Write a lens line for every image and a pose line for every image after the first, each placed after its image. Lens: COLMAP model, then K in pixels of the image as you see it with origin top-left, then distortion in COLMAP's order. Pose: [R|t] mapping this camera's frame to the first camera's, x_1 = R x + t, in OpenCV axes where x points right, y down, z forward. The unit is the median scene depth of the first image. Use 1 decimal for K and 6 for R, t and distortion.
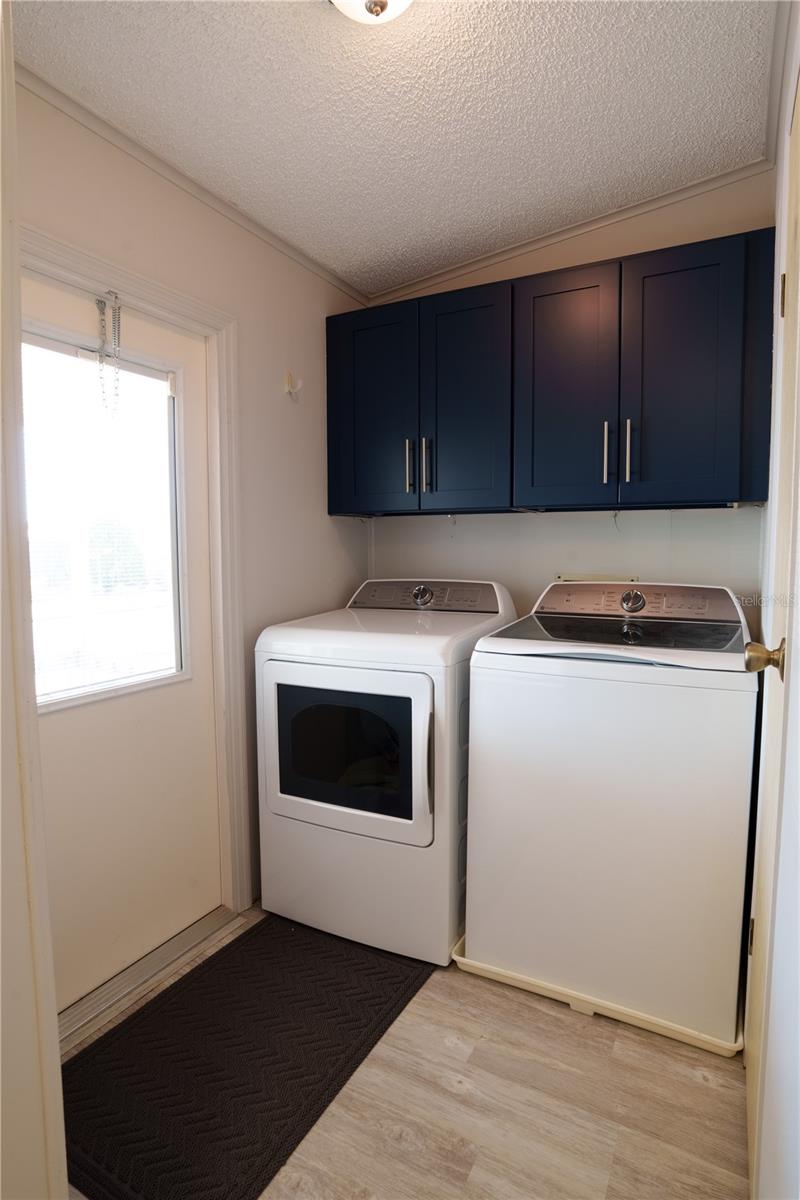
lens RADIAL K [[610.6, 0, 399.1], [0, 610.6, 604.2], [0, 0, 1]] dist [0.002704, 0.000280]
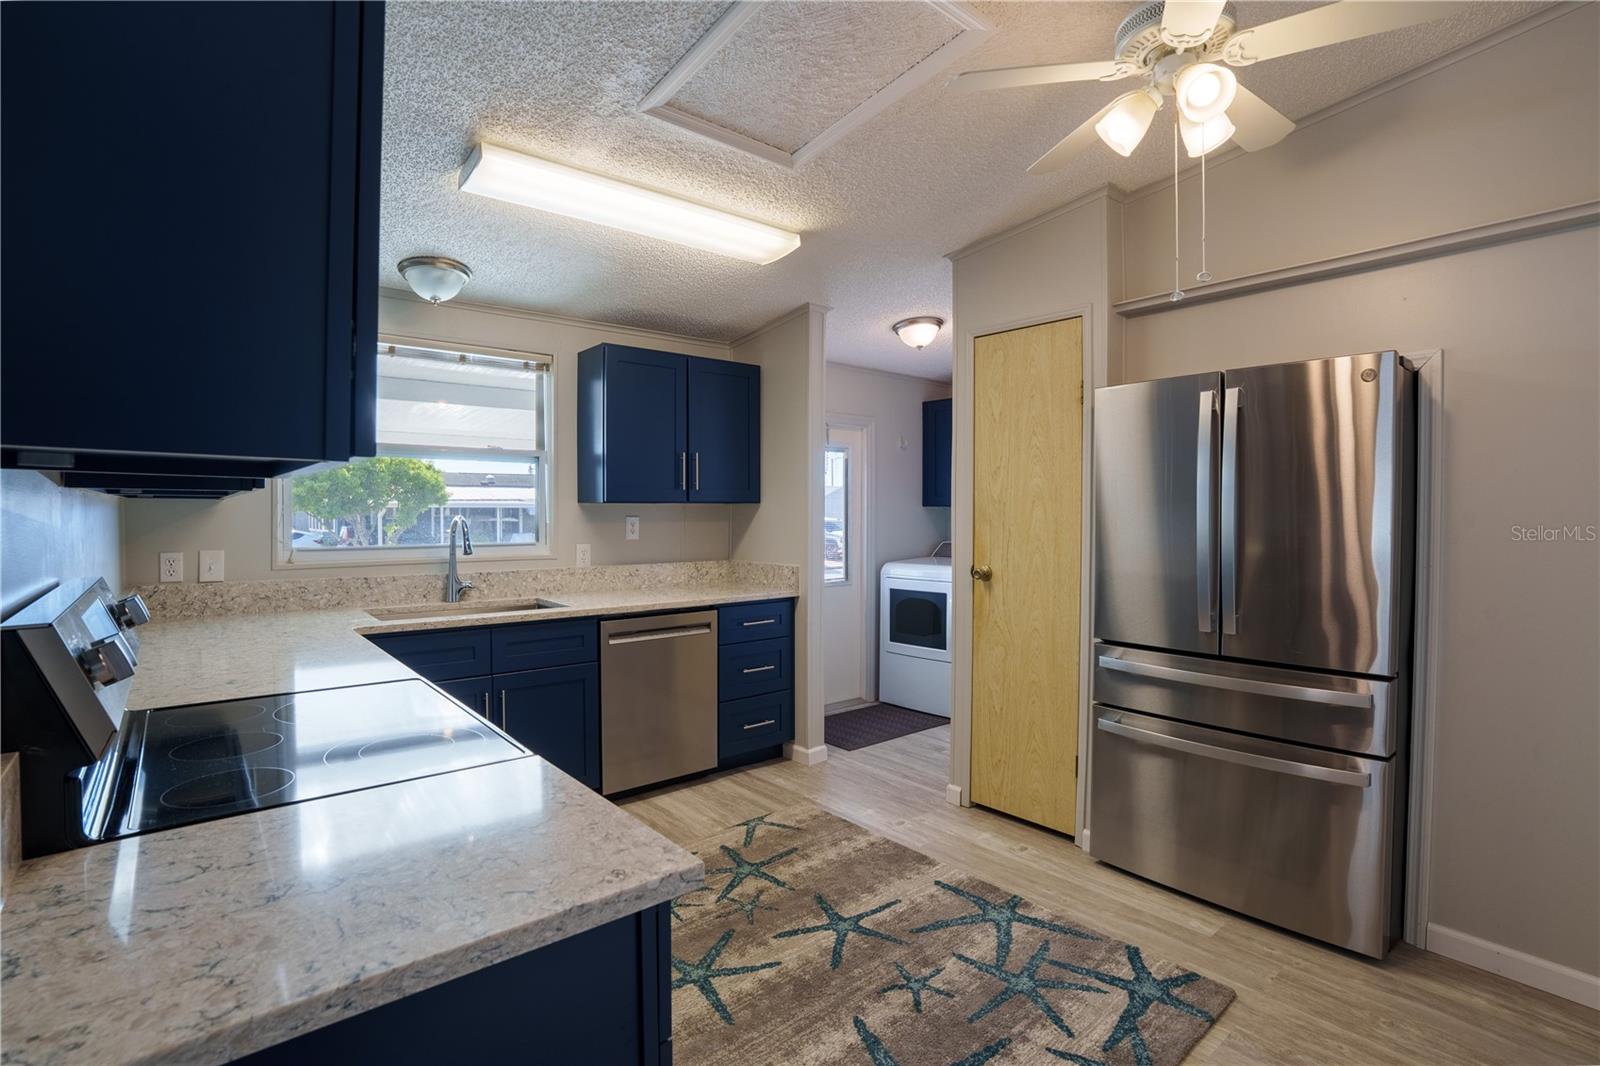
lens RADIAL K [[771.0, 0, 795.6], [0, 771.0, 531.0], [0, 0, 1]] dist [-0.002027, 0.000023]
pose [[0.932006, 0.020960, -0.361837, 0.451638], [-0.045199, 0.997255, -0.058653, 0.101582], [0.359615, 0.071020, 0.930394, -1.594541]]
